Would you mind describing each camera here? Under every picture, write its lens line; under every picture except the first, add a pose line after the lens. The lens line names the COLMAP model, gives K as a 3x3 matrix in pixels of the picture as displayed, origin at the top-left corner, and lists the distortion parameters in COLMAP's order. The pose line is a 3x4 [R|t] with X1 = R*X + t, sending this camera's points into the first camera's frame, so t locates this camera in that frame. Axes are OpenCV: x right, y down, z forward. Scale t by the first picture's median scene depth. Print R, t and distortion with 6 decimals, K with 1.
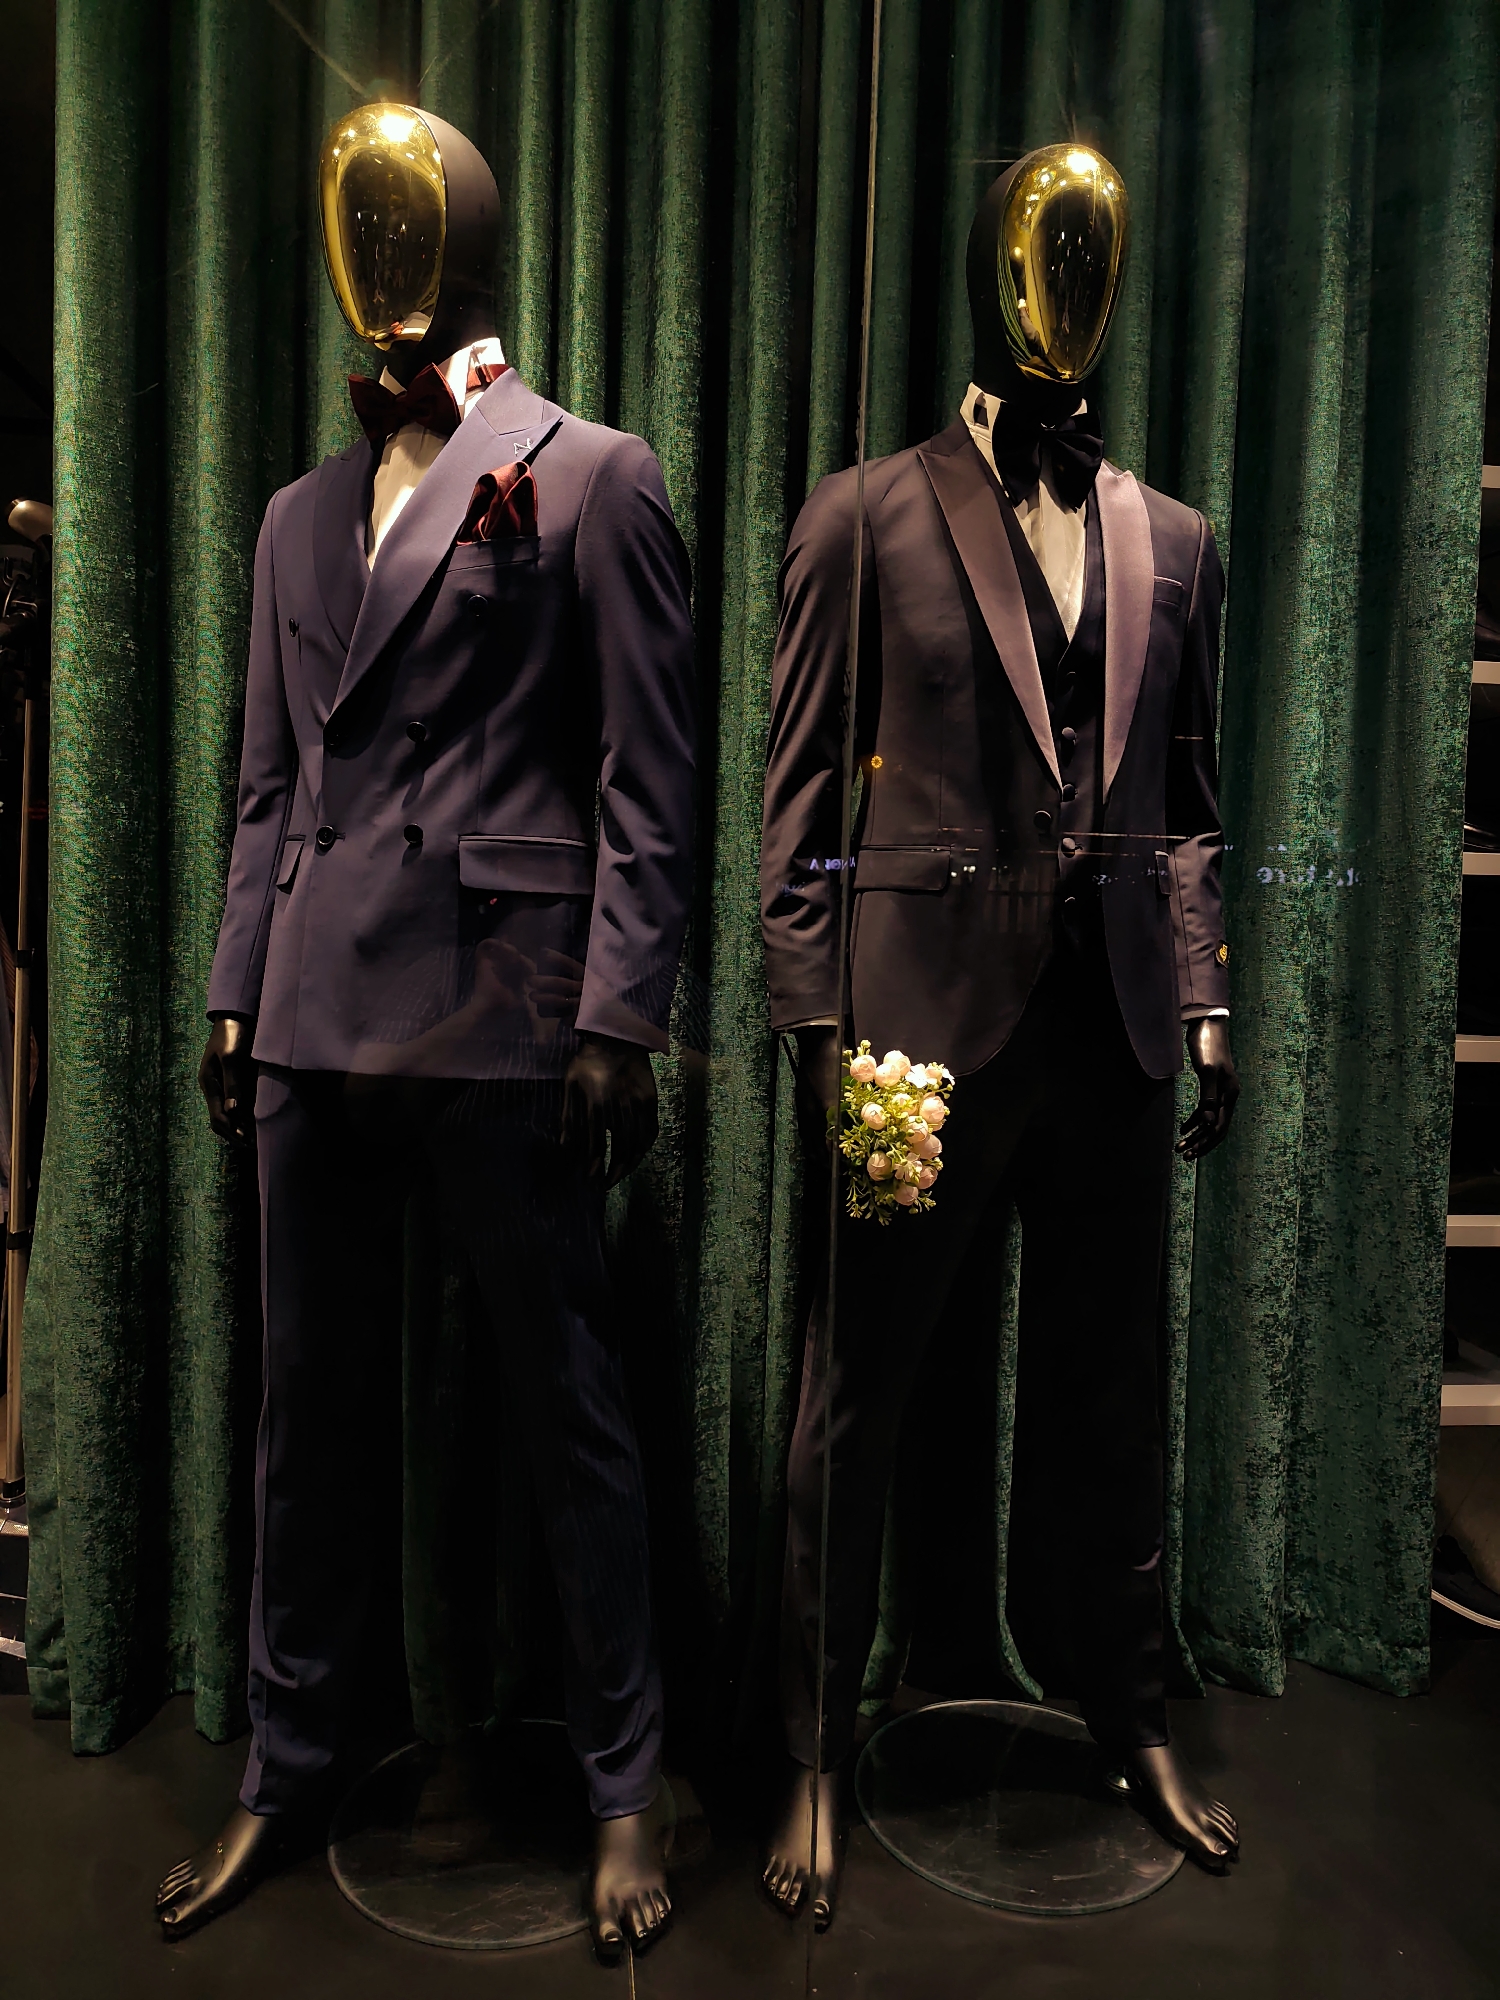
lens RADIAL K [[1364.1, 0, 738.9], [0, 1364.1, 994.8], [0, 0, 1]] dist [0.025514, -0.038090]
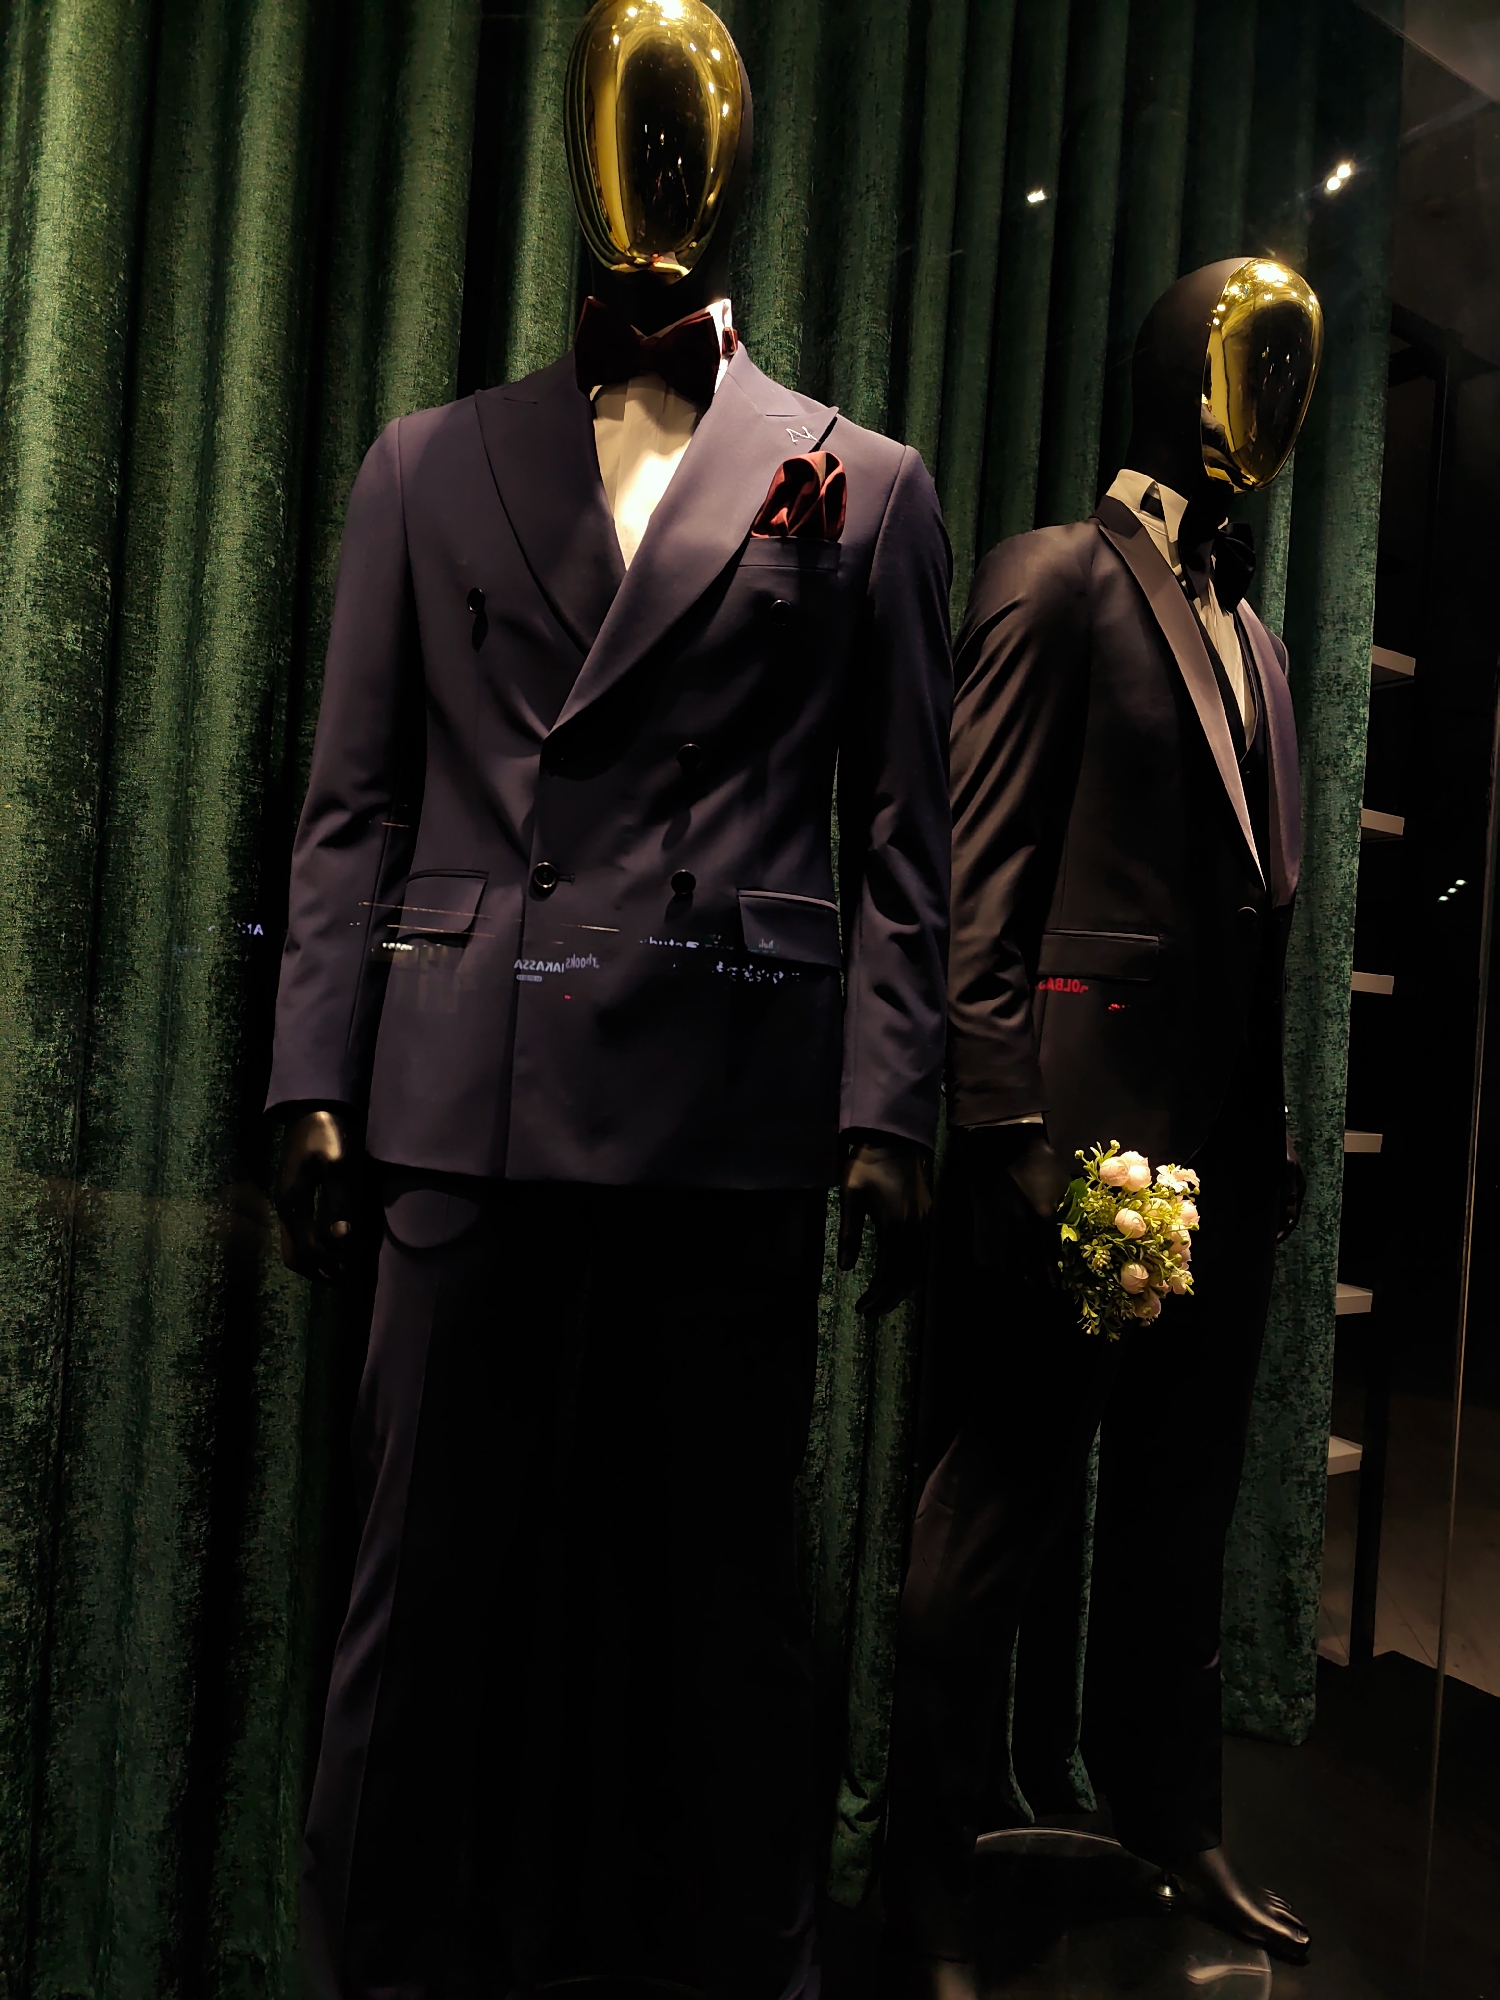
lens RADIAL K [[1364.1, 0, 748.0], [0, 1364.1, 1009.6], [0, 0, 1]] dist [0.025514, -0.038090]
pose [[0.902692, 0.037365, 0.428662, -0.522125], [-0.018093, 0.998638, -0.048947, -0.005447], [-0.429907, 0.036428, 0.902138, 0.260241]]
